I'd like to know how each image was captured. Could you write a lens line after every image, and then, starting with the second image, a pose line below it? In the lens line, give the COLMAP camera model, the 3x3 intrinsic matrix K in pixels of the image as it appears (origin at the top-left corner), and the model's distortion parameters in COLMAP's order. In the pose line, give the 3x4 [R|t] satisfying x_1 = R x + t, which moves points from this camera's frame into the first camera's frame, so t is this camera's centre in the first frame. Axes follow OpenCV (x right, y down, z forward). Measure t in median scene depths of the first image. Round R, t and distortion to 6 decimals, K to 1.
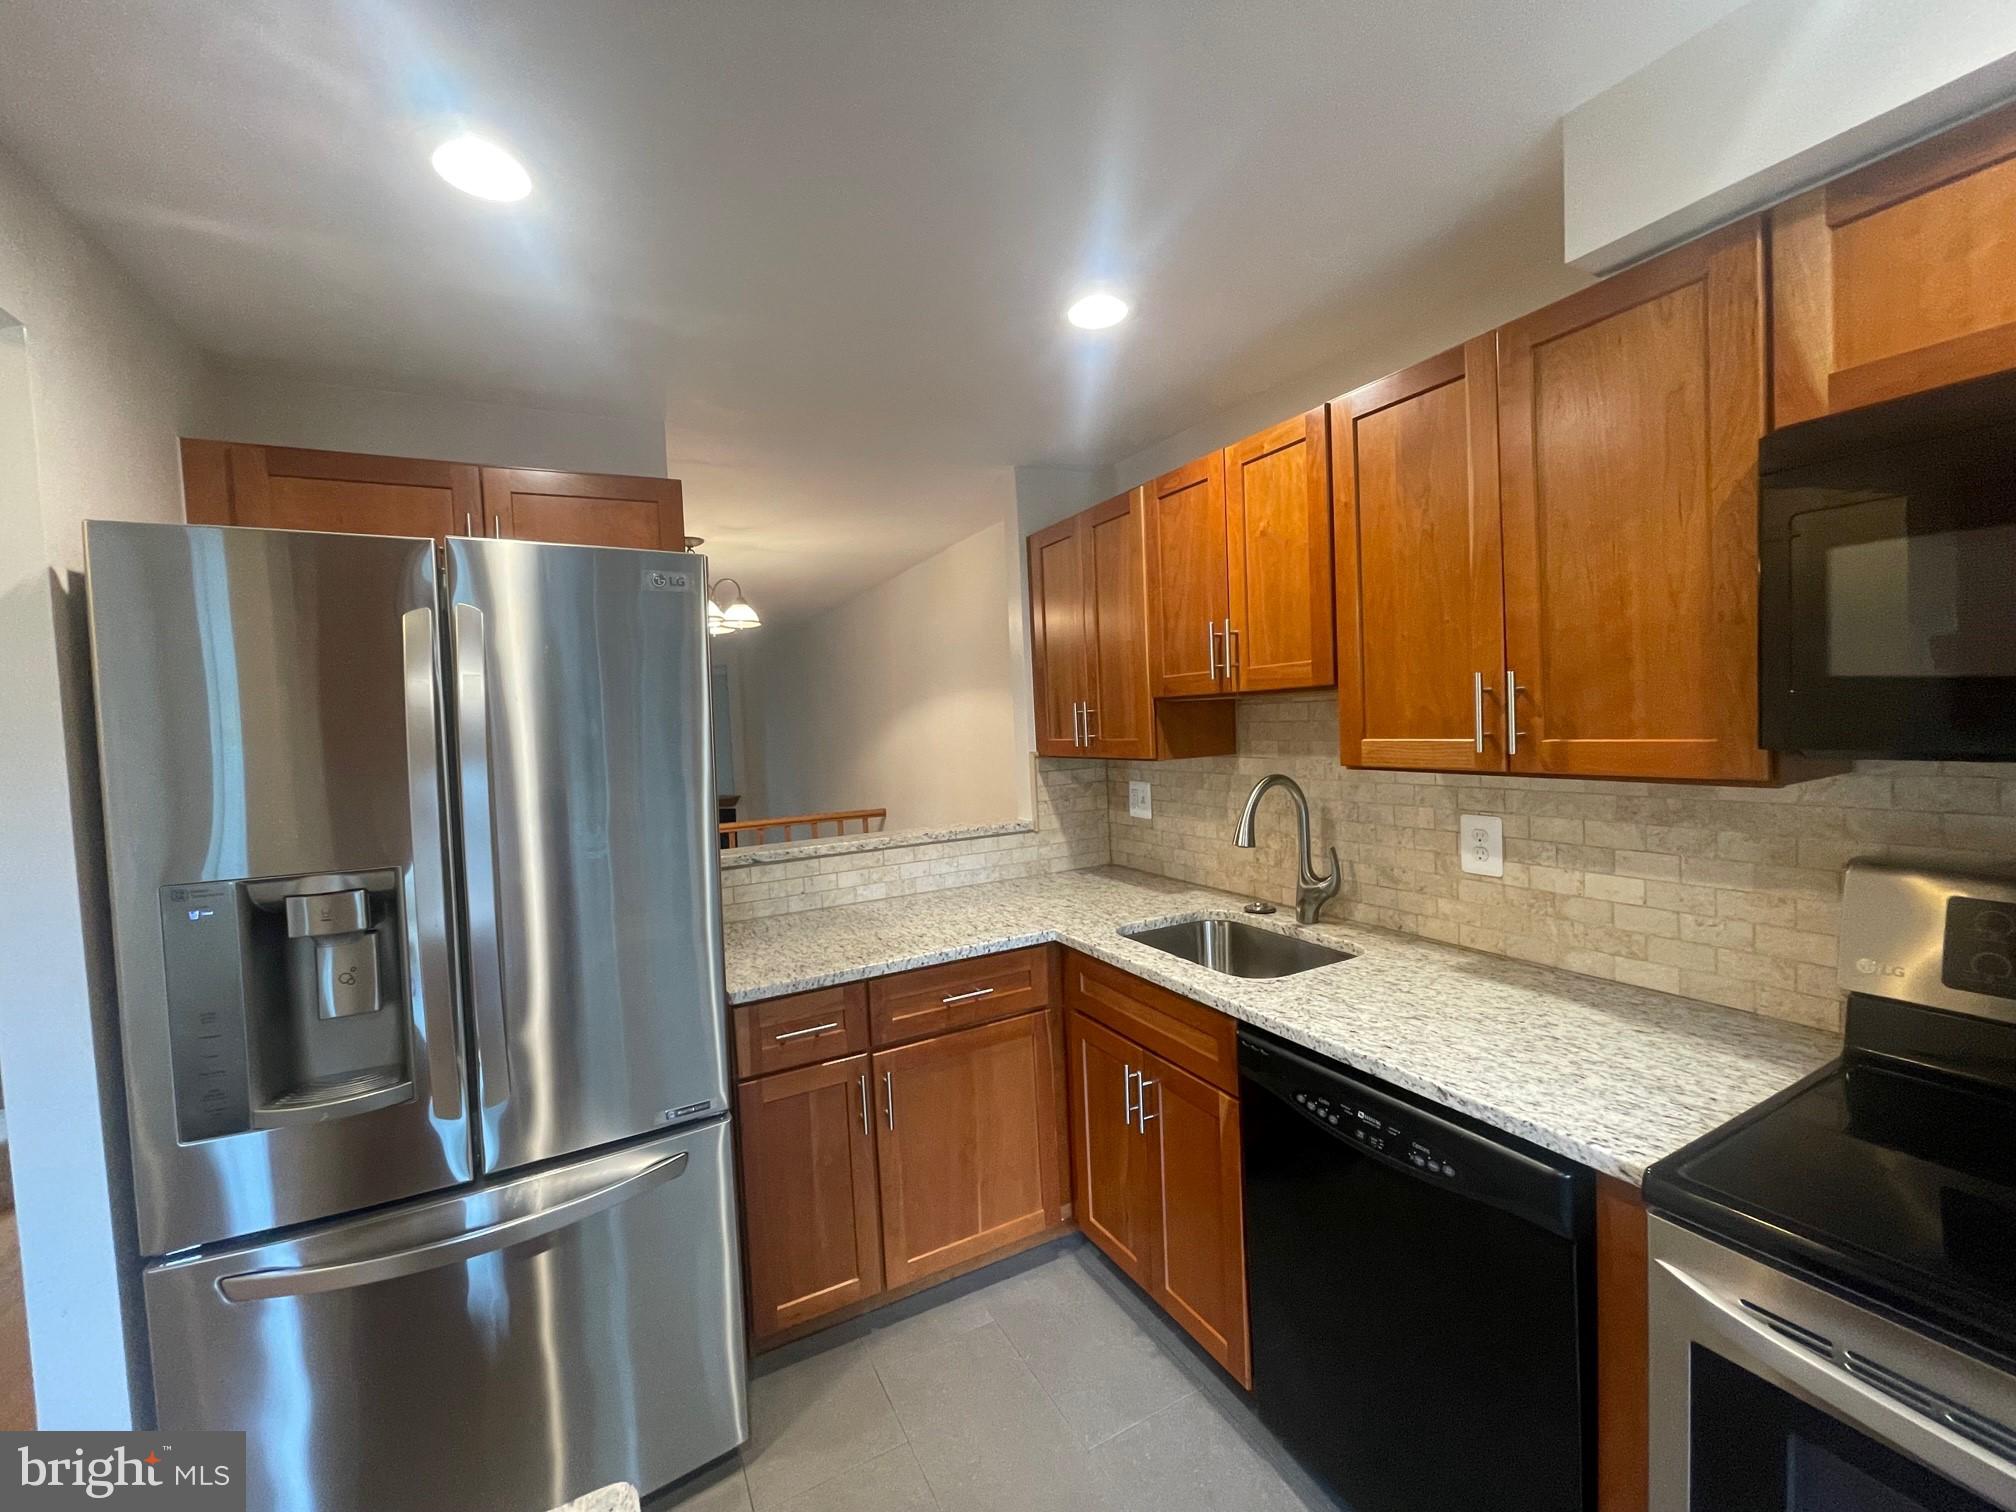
lens RADIAL K [[820.9, 0, 1008.0], [0, 820.9, 756.0], [0, 0, 1]] dist [-0.009631, 0.000276]
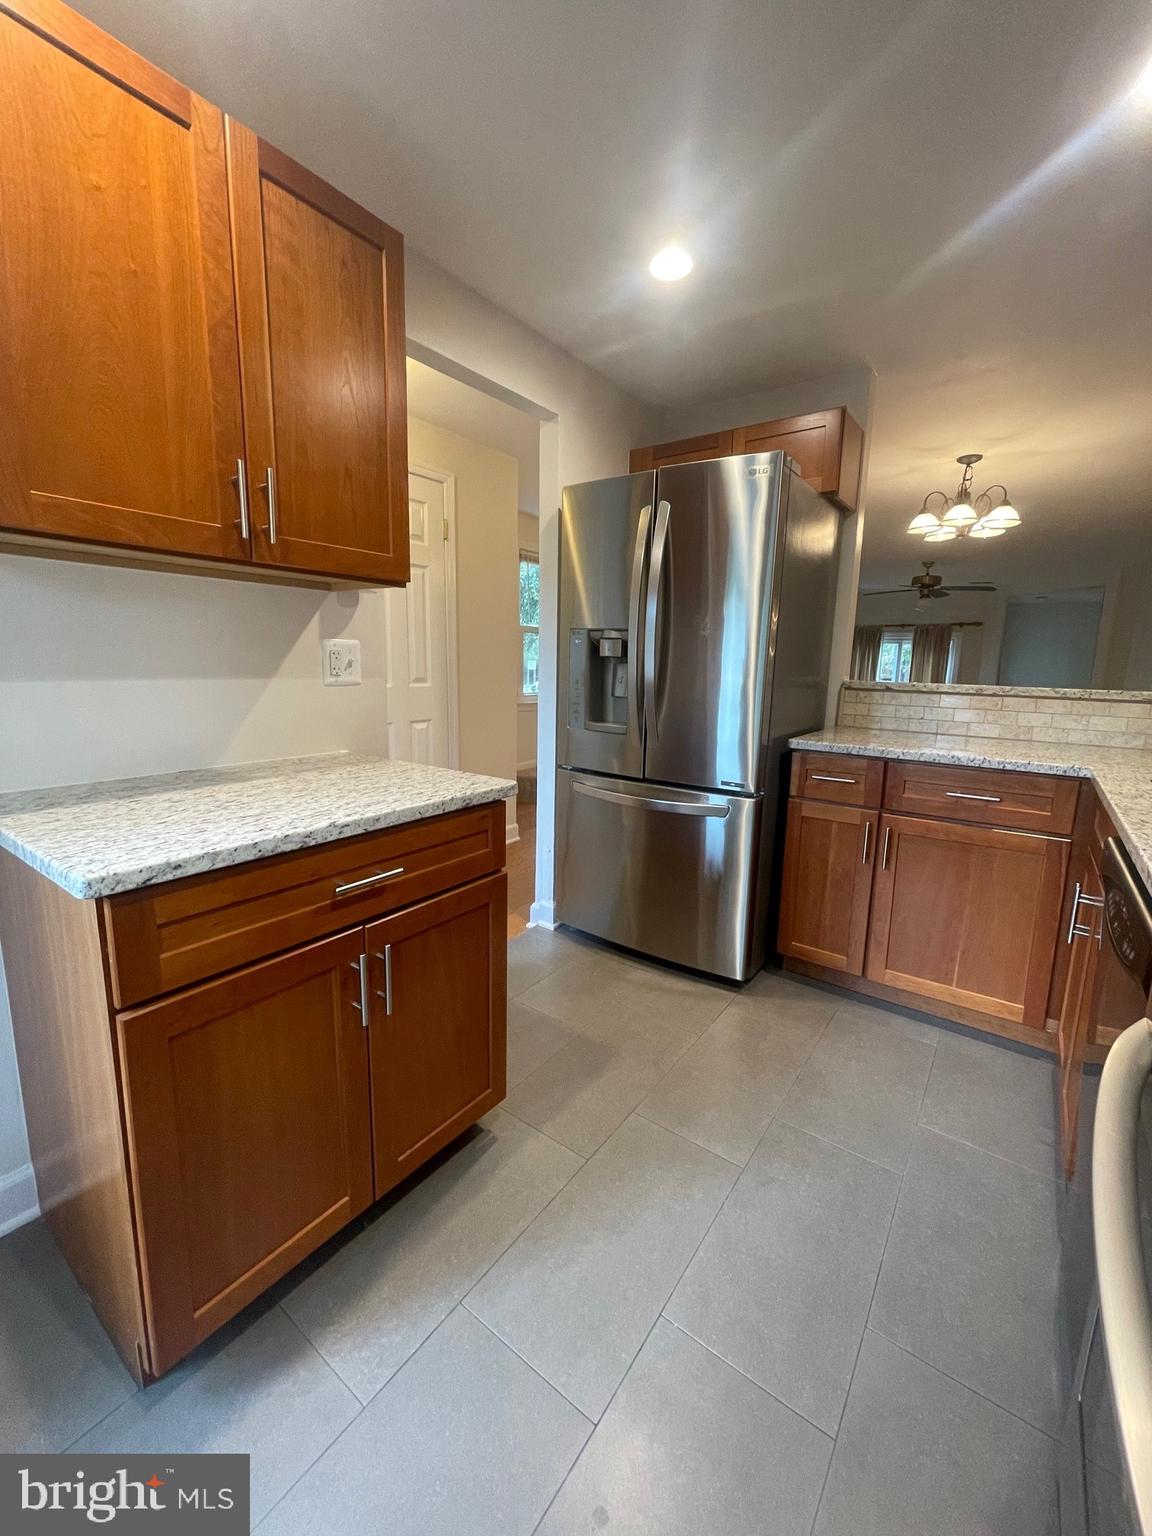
lens RADIAL K [[625.5, 0, 576.0], [0, 625.5, 768.0], [0, 0, 1]] dist [-0.009631, 0.000276]
pose [[0.438751, 0.205842, -0.874715, 0.546979], [-0.086904, 0.978568, 0.186690, 0.143140], [0.894396, -0.005894, 0.447236, 0.064227]]
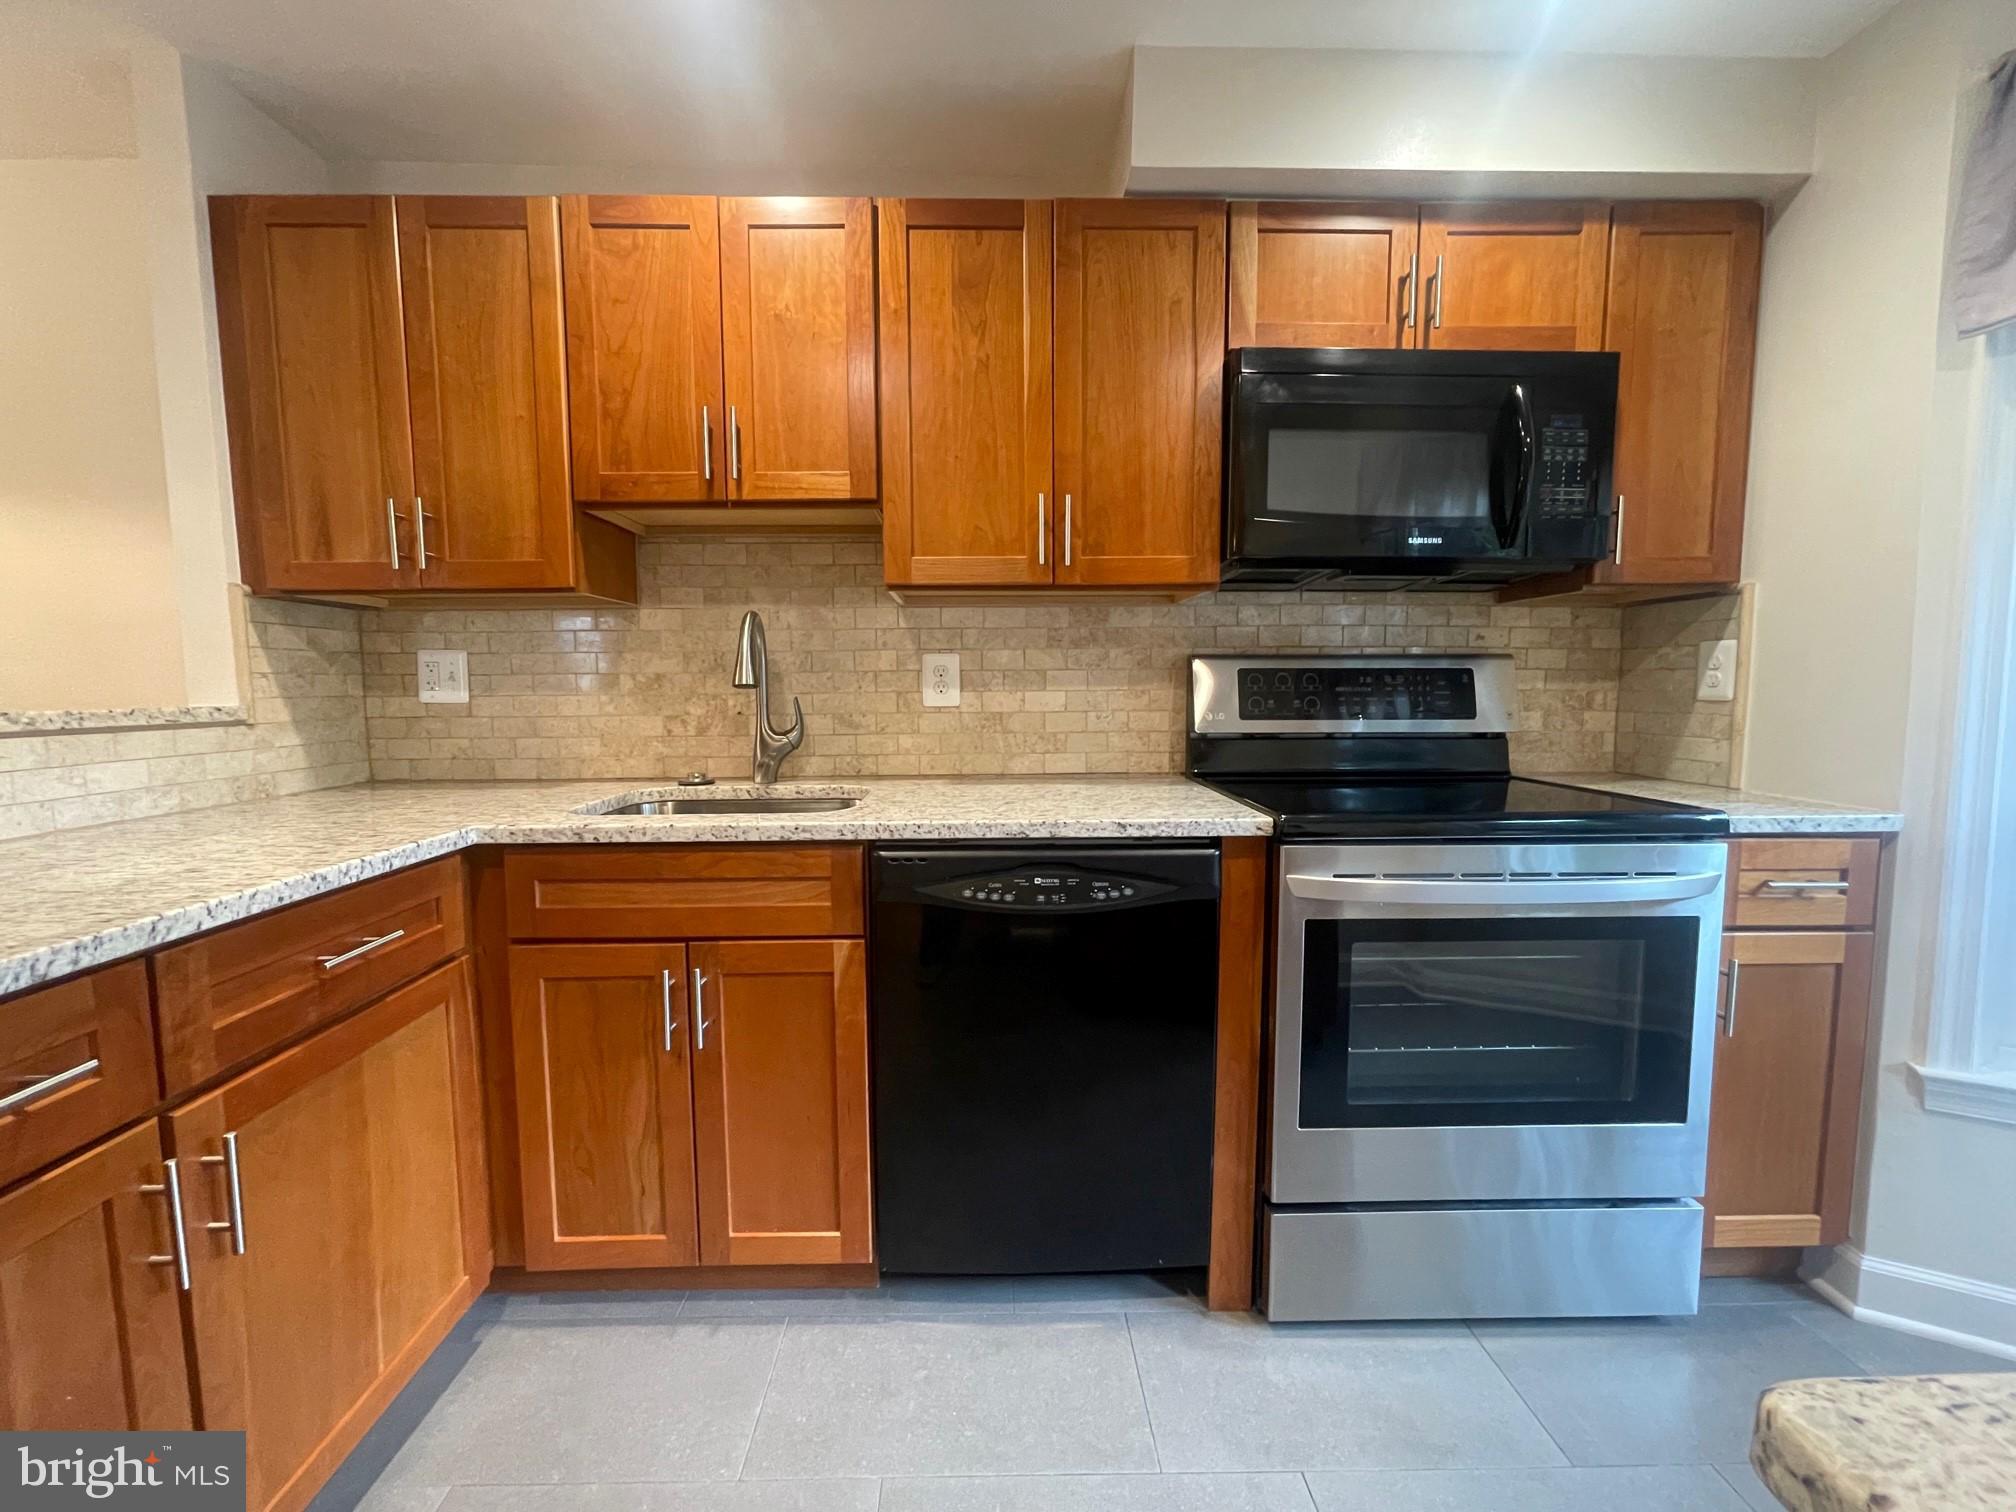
lens RADIAL K [[800.7, 0, 1008.0], [0, 800.7, 756.0], [0, 0, 1]] dist [-0.006583, 0.000347]
pose [[0.445159, -0.041498, 0.894490, -0.364127], [0.031756, 0.999029, 0.030544, 0.178955], [-0.894888, 0.014808, 0.446044, 0.417760]]
